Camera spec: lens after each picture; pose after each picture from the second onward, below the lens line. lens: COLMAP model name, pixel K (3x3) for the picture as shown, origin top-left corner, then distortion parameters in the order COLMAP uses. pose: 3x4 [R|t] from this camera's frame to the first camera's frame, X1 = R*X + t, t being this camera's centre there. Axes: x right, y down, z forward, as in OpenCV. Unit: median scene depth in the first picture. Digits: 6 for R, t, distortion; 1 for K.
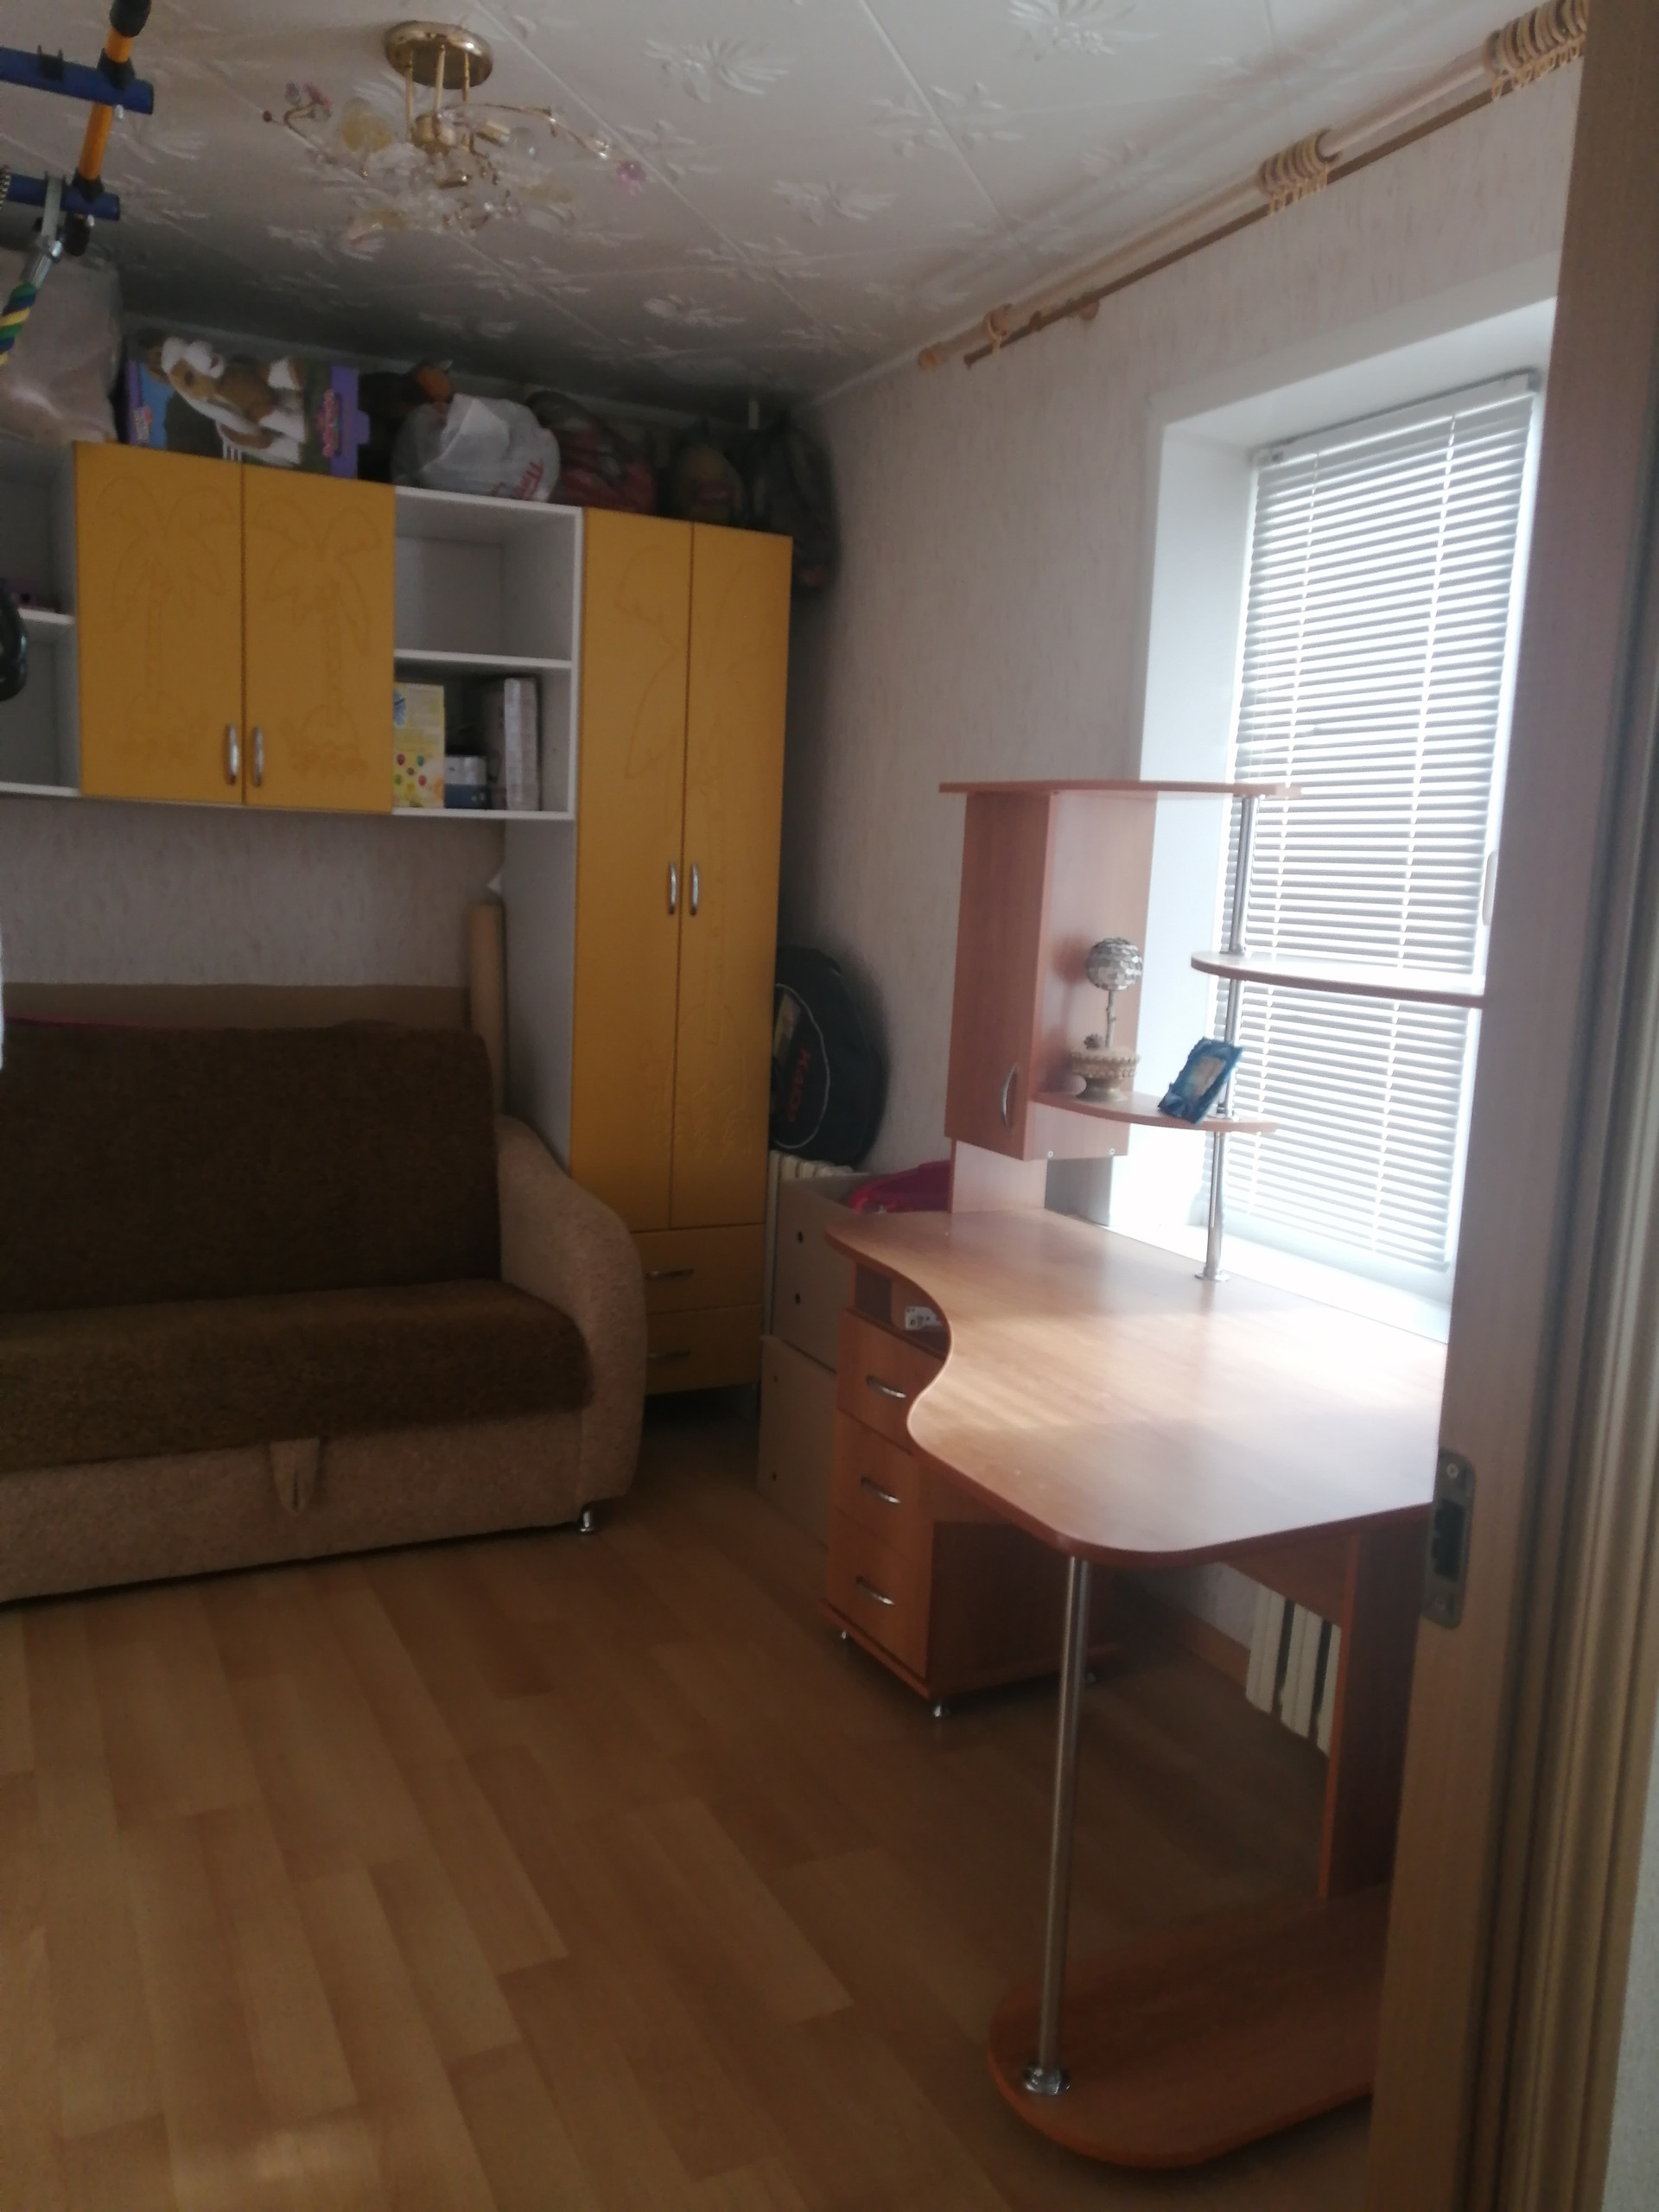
lens RADIAL K [[1729.1, 0, 830.4], [0, 1729.1, 1114.6], [0, 0, 1]] dist [-0.011701, 0.045549]
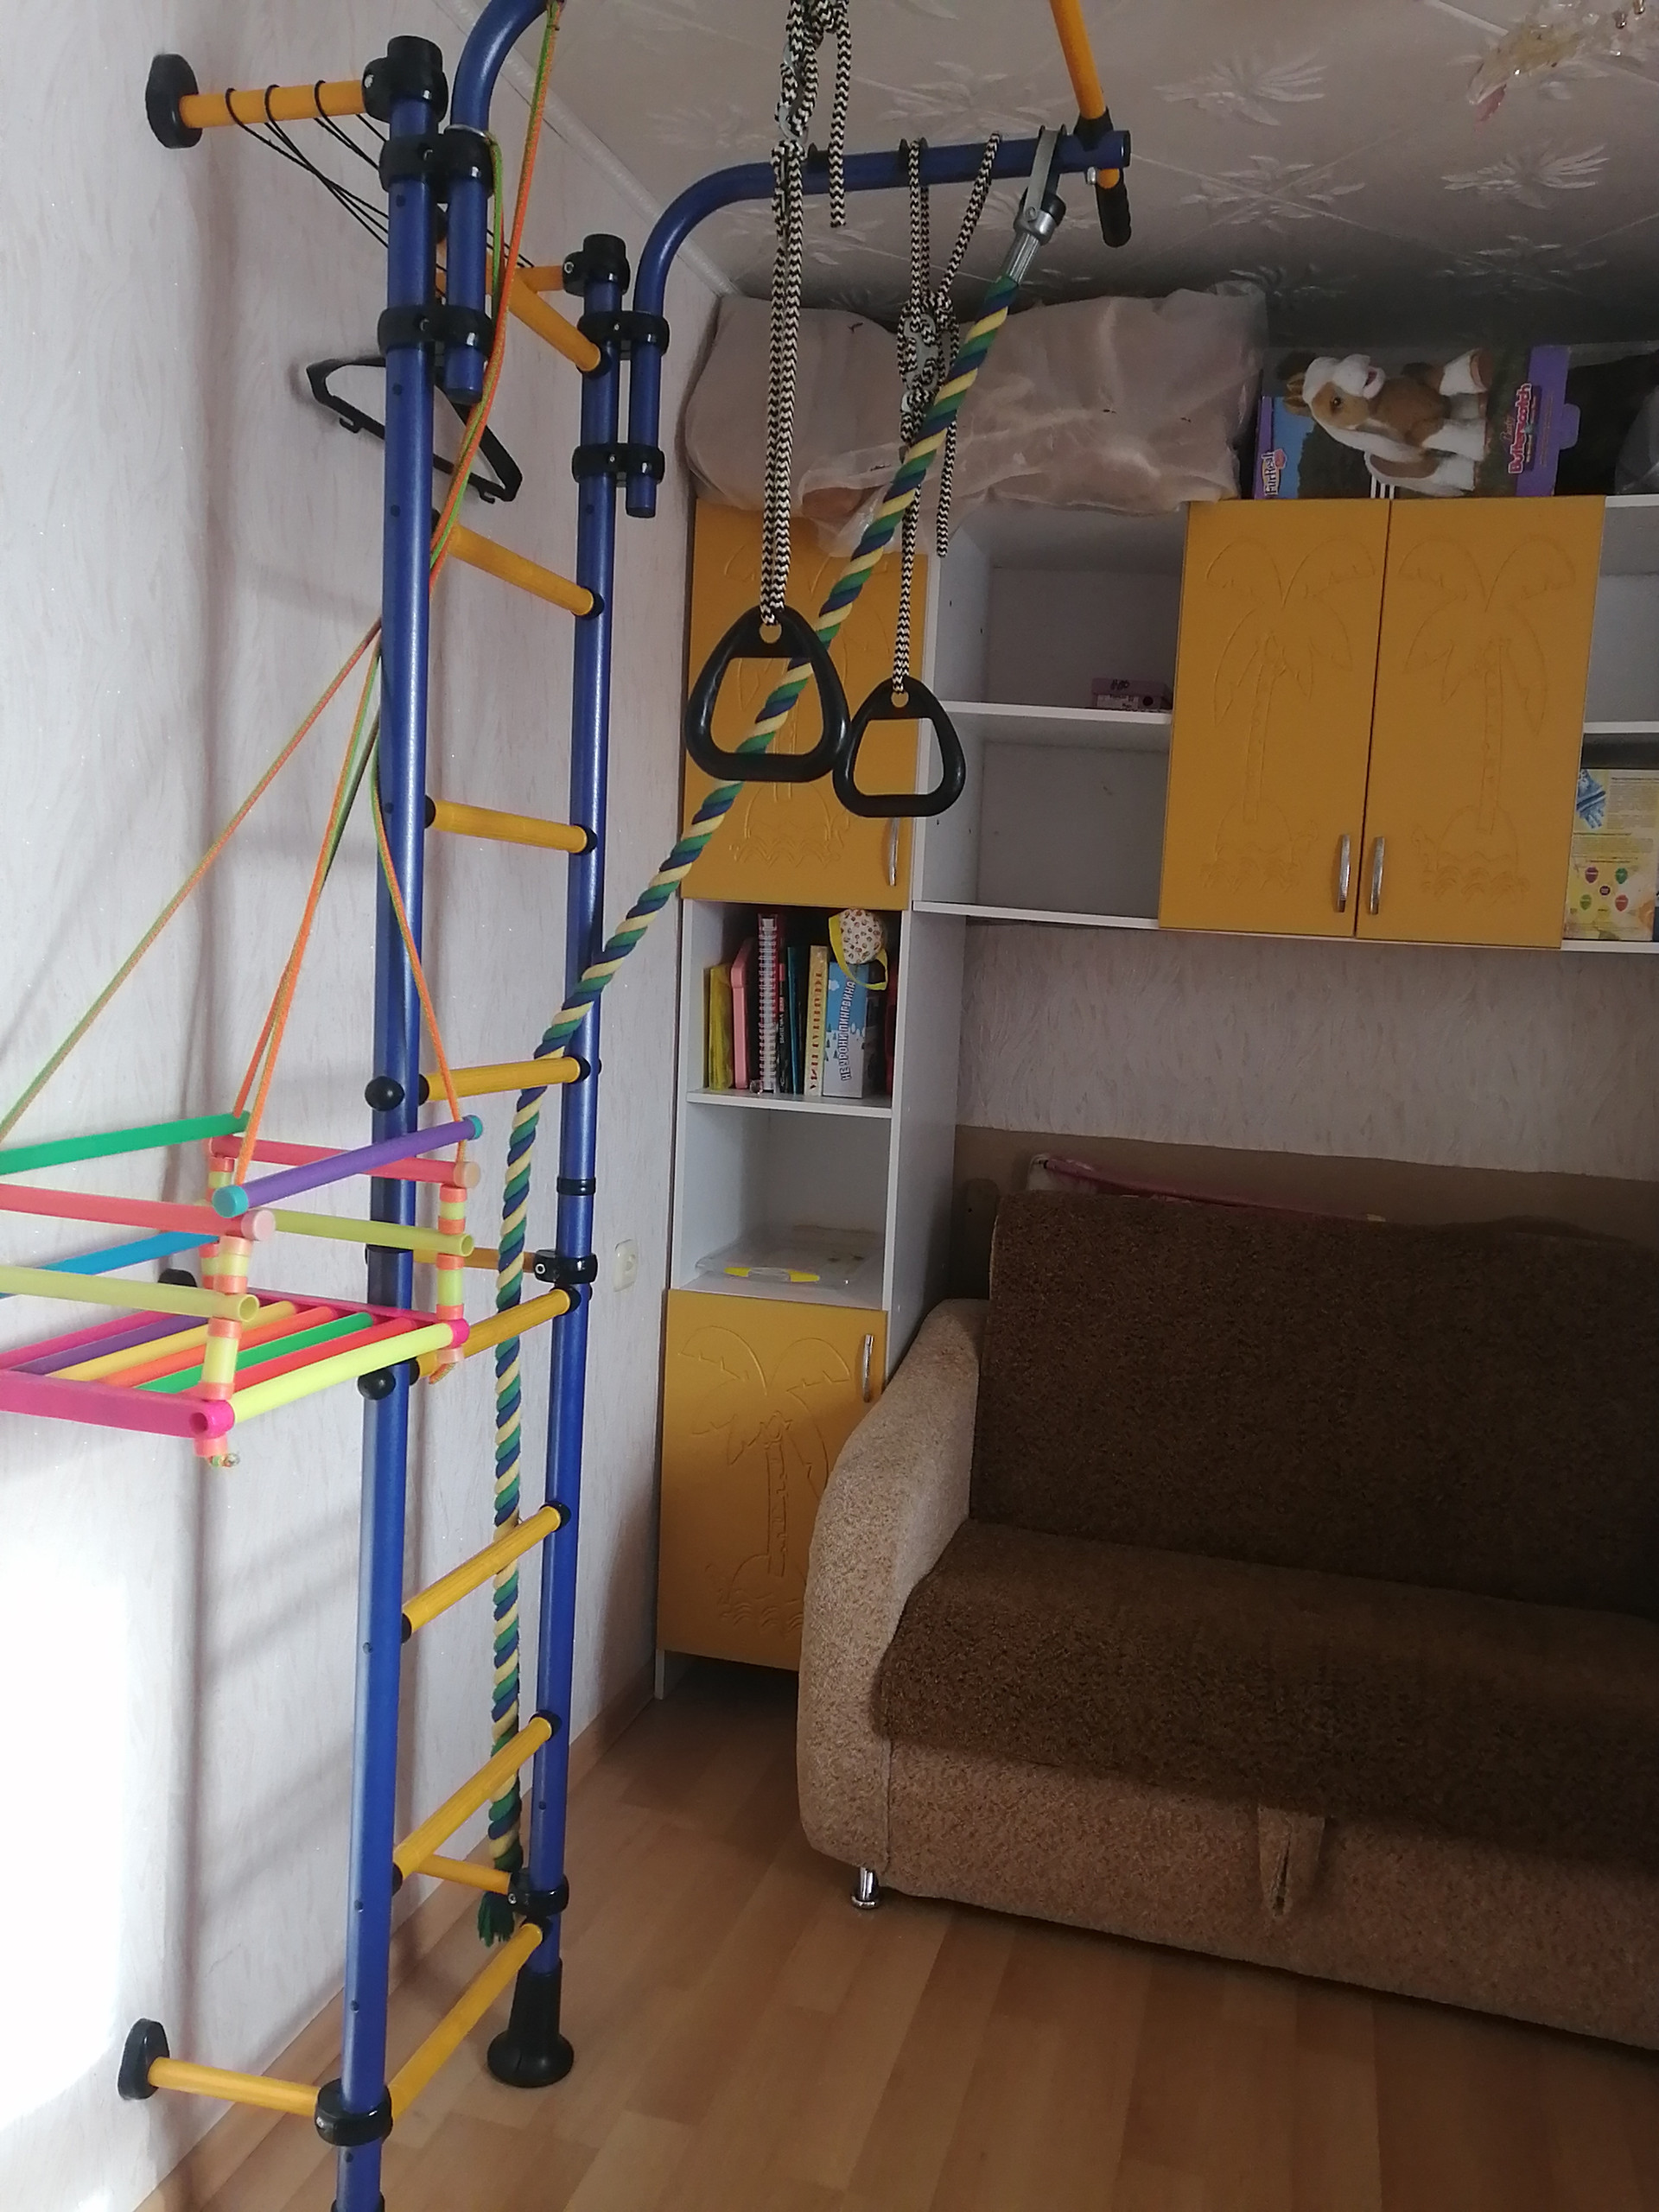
lens RADIAL K [[1729.1, 0, 830.4], [0, 1729.1, 1114.6], [0, 0, 1]] dist [-0.011701, 0.045549]
pose [[0.728889, 0.067361, -0.681310, 0.020803], [-0.115421, 0.992994, -0.025305, -0.056710], [0.674832, 0.097081, 0.731558, 0.297506]]
